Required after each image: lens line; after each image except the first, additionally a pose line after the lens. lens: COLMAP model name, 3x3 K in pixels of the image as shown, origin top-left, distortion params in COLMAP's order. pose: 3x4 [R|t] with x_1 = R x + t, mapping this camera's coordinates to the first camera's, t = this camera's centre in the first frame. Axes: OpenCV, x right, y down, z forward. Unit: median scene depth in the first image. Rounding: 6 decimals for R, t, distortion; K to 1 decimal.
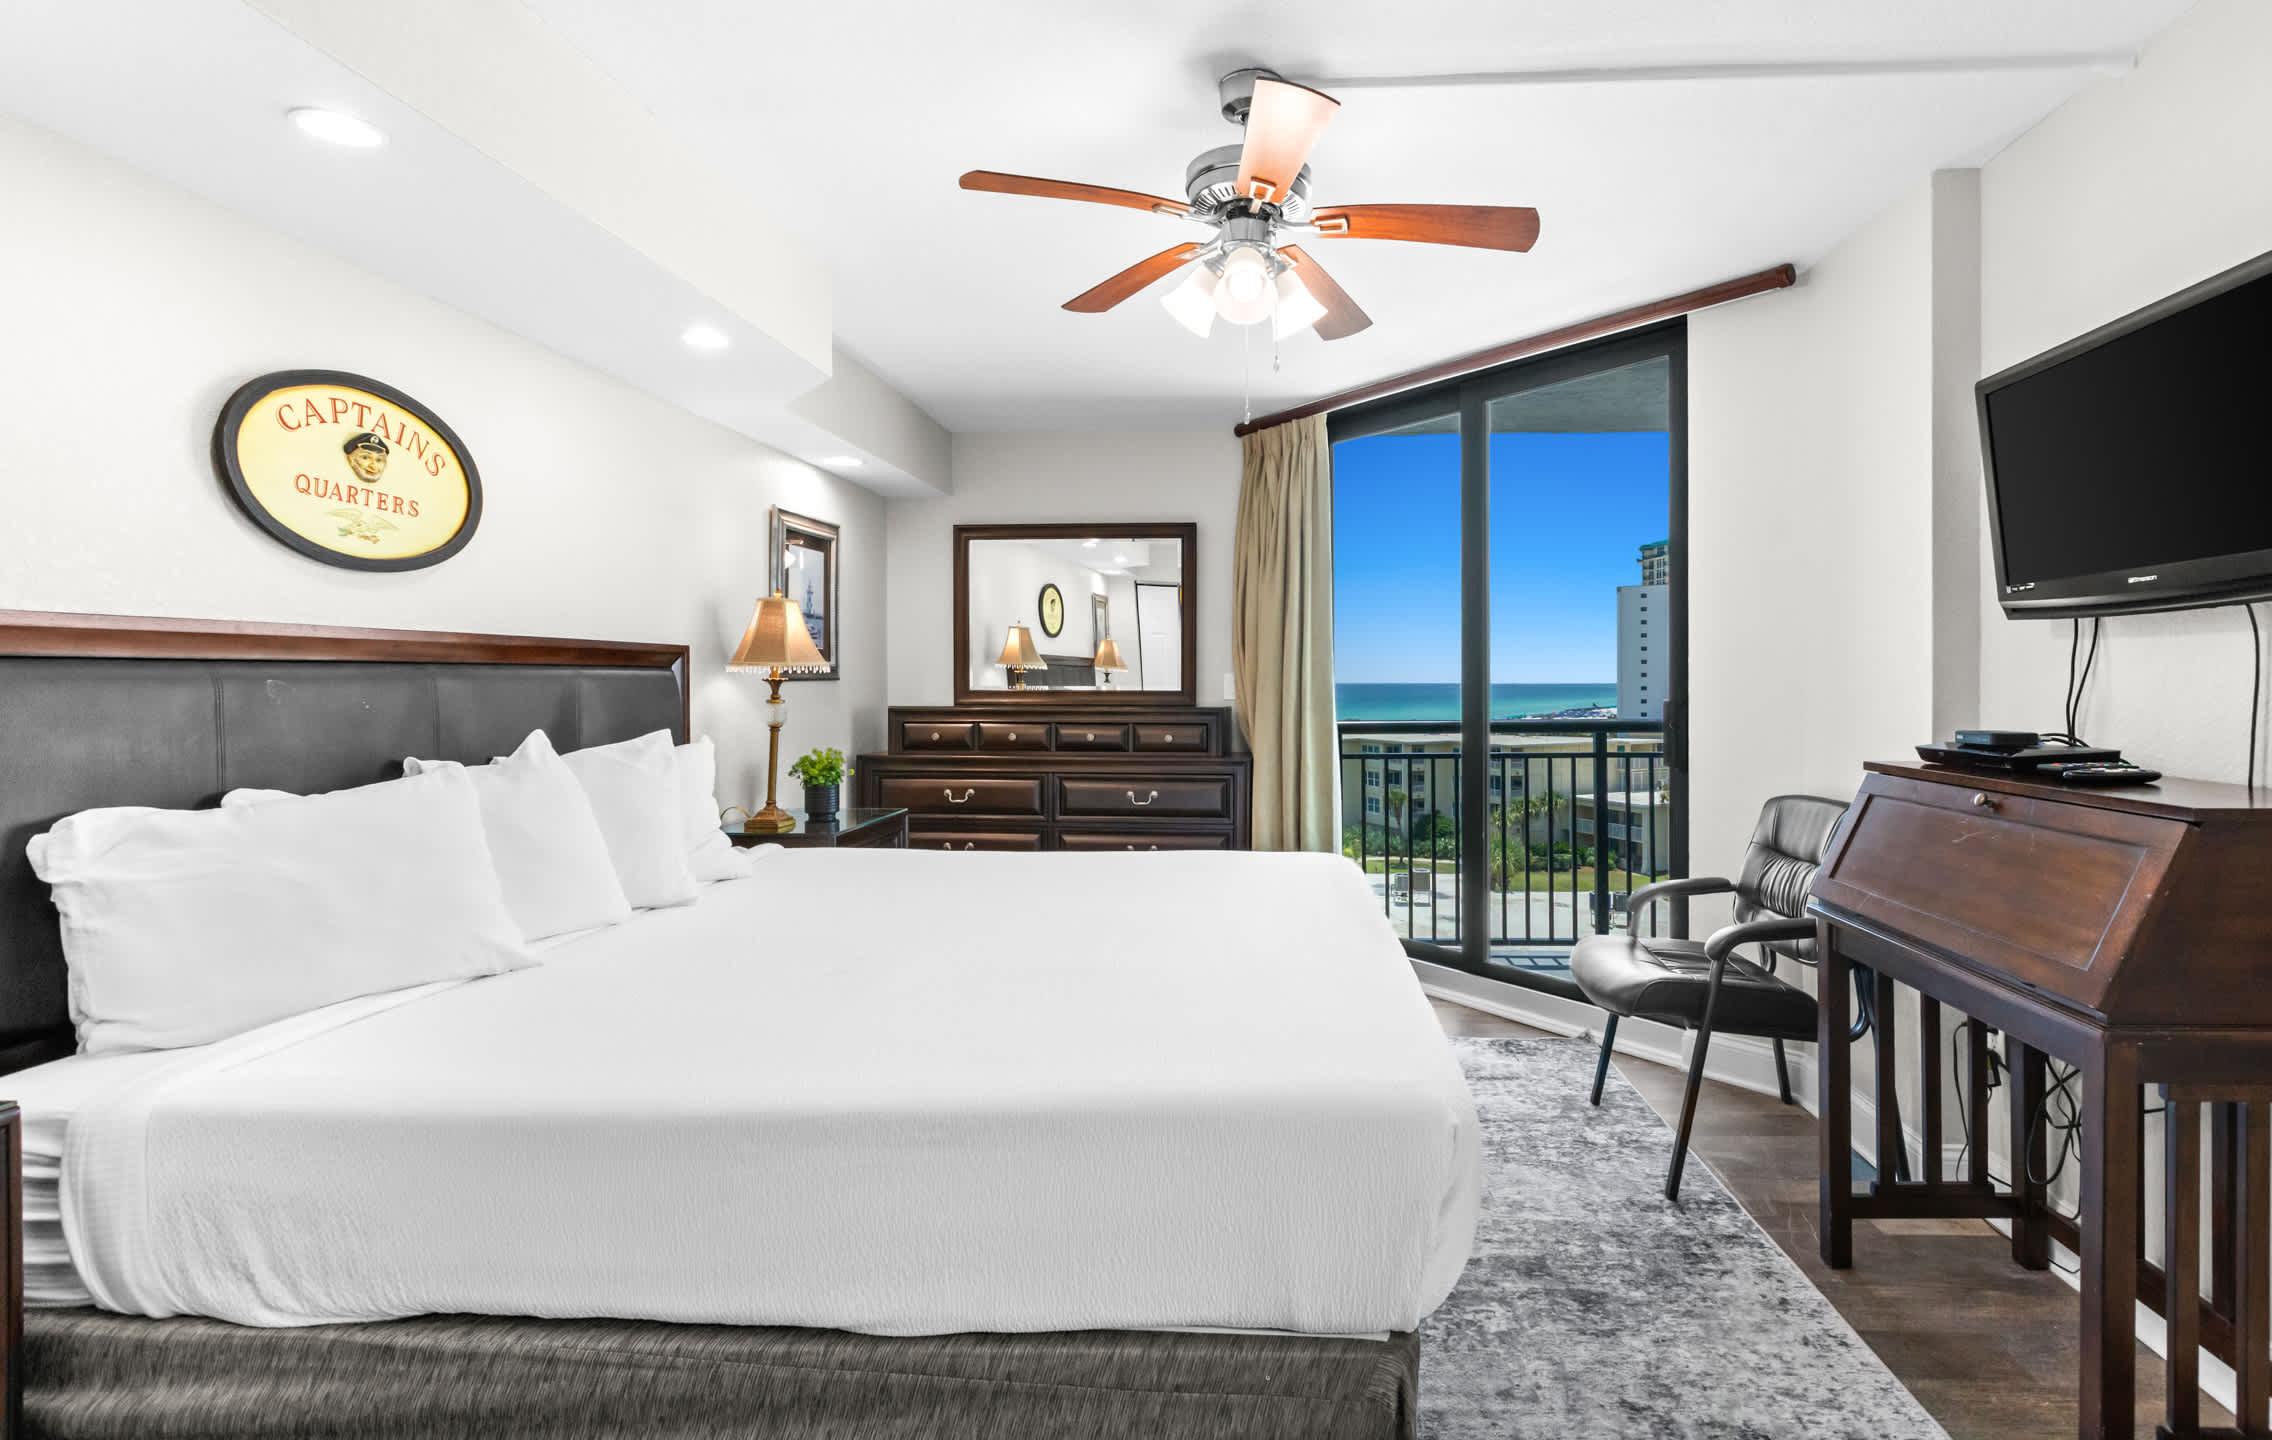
lens RADIAL K [[1054.3, 0, 1130.7], [0, 1054.3, 705.8], [0, 0, 1]] dist [0.006230, -0.001811]
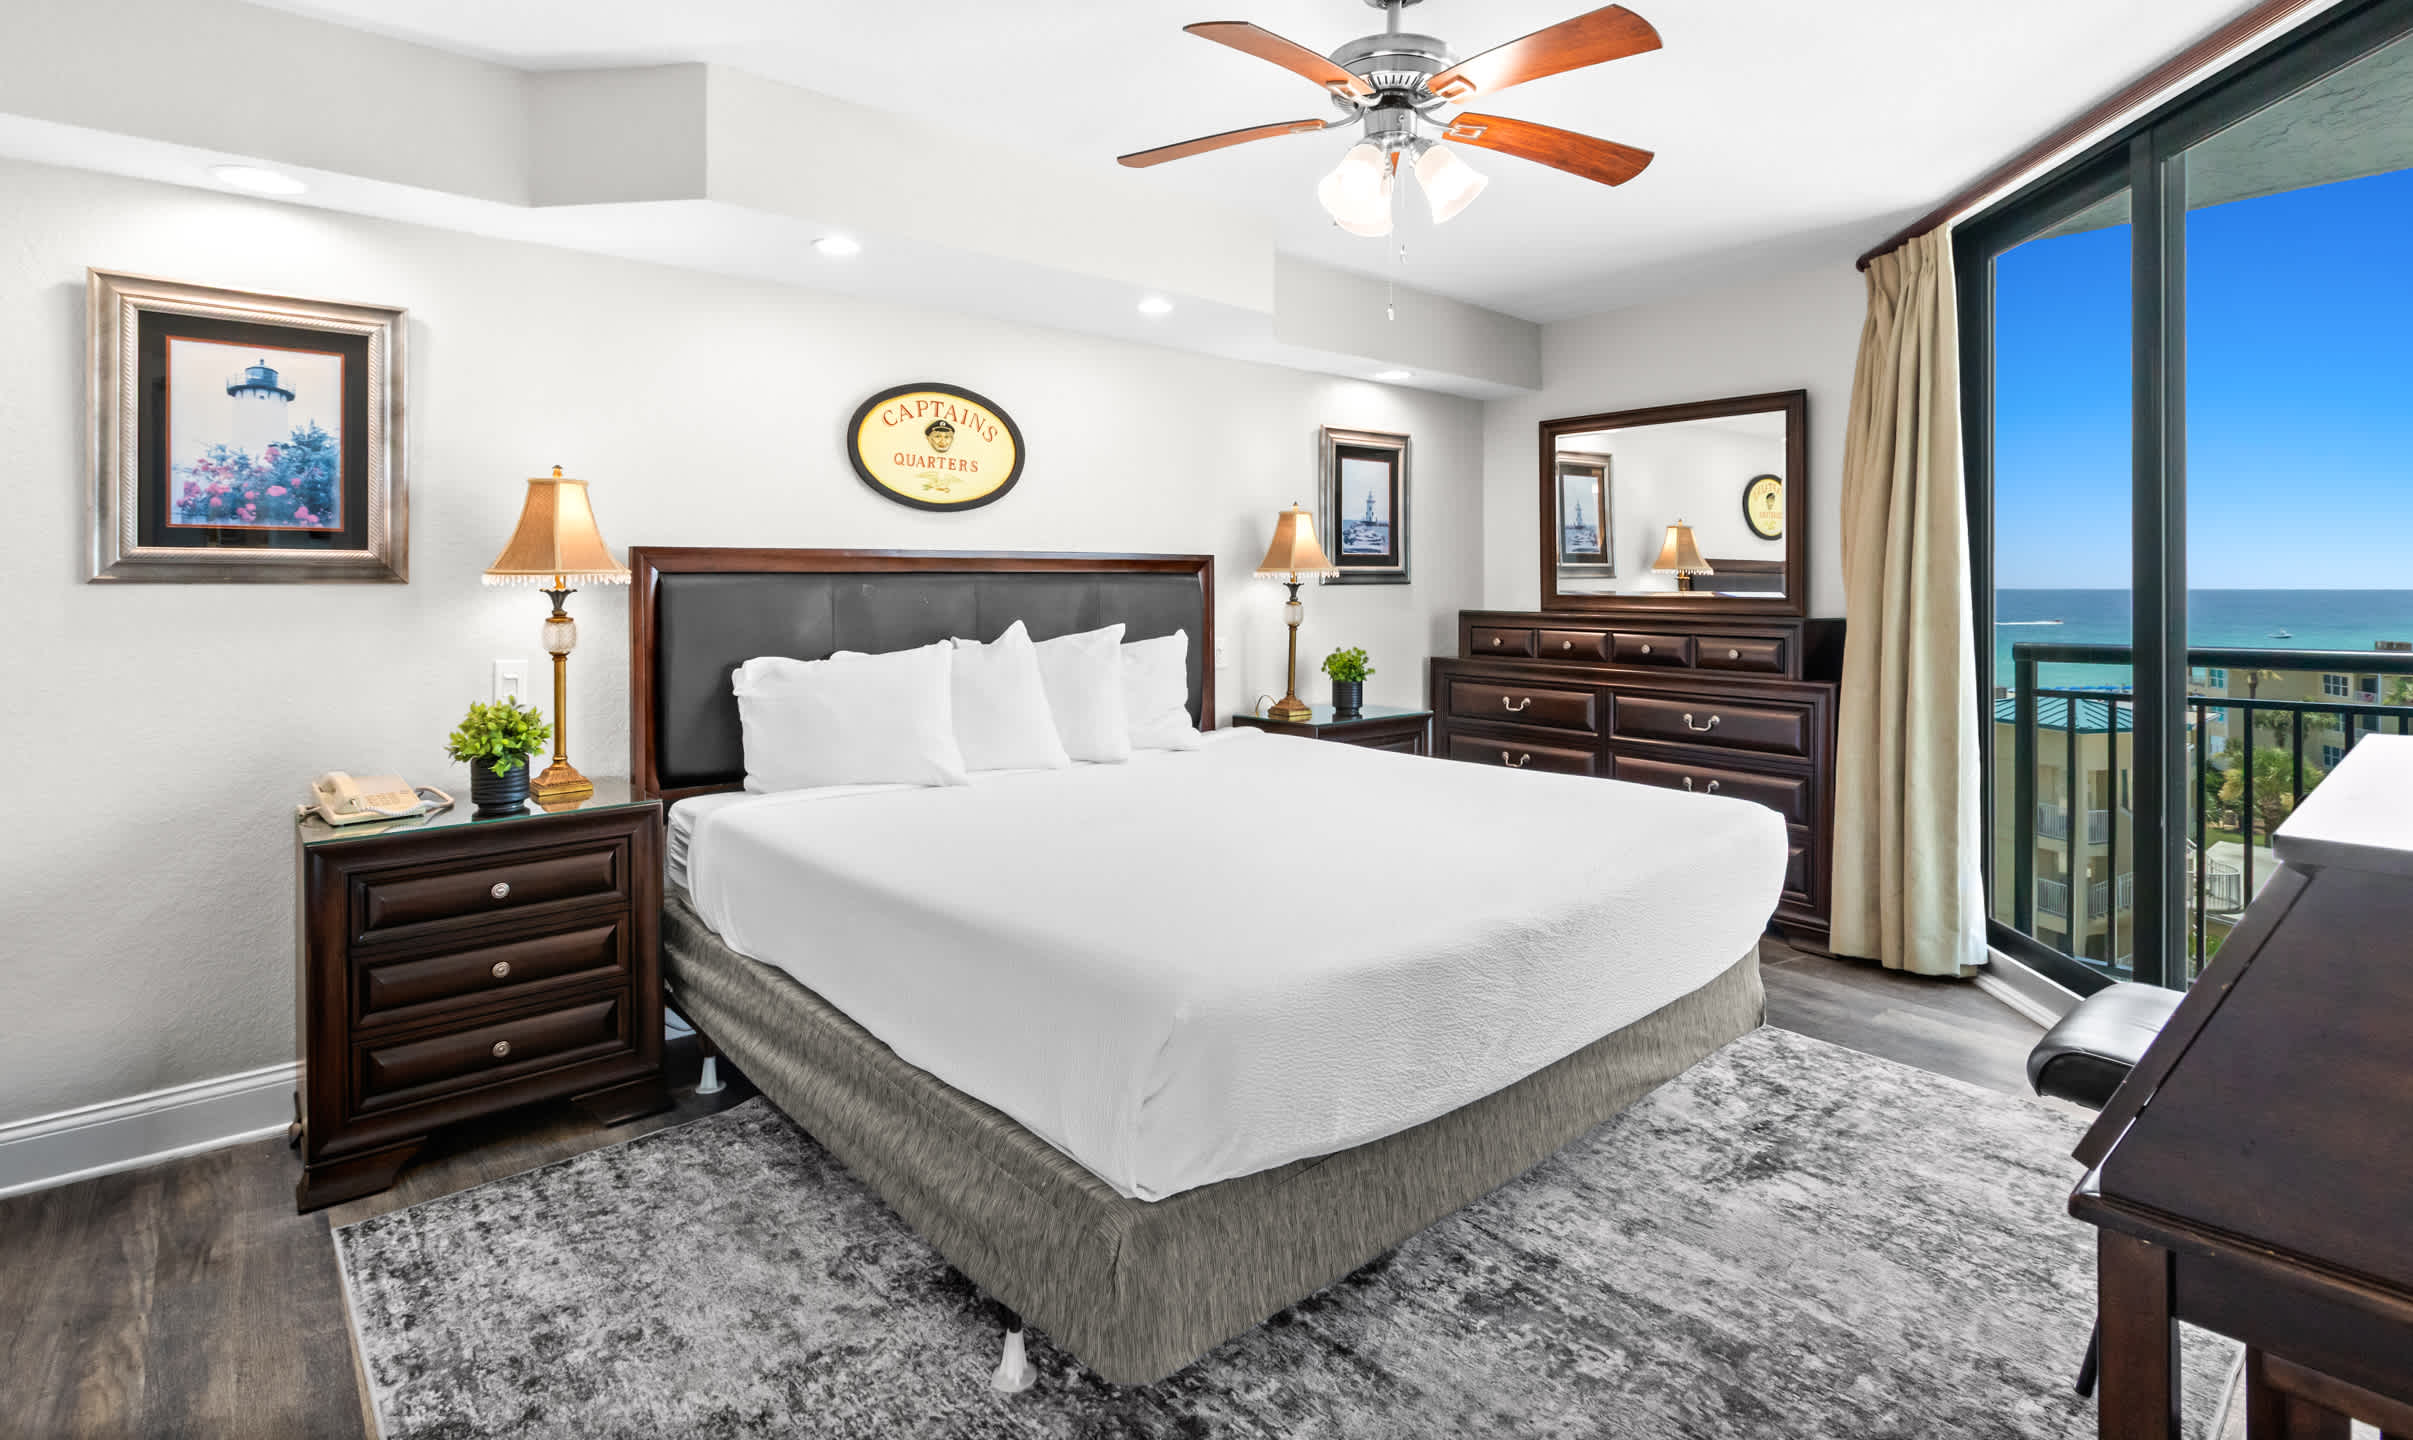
lens RADIAL K [[1108.6, 0, 1183.0], [0, 1108.6, 597.5], [0, 0, 1]] dist [0.002455, 0.000110]
pose [[0.704894, 0.006522, -0.709283, 0.414428], [-0.017129, 0.999823, -0.007829, 0.000463], [0.709106, 0.017668, 0.704881, 0.090178]]
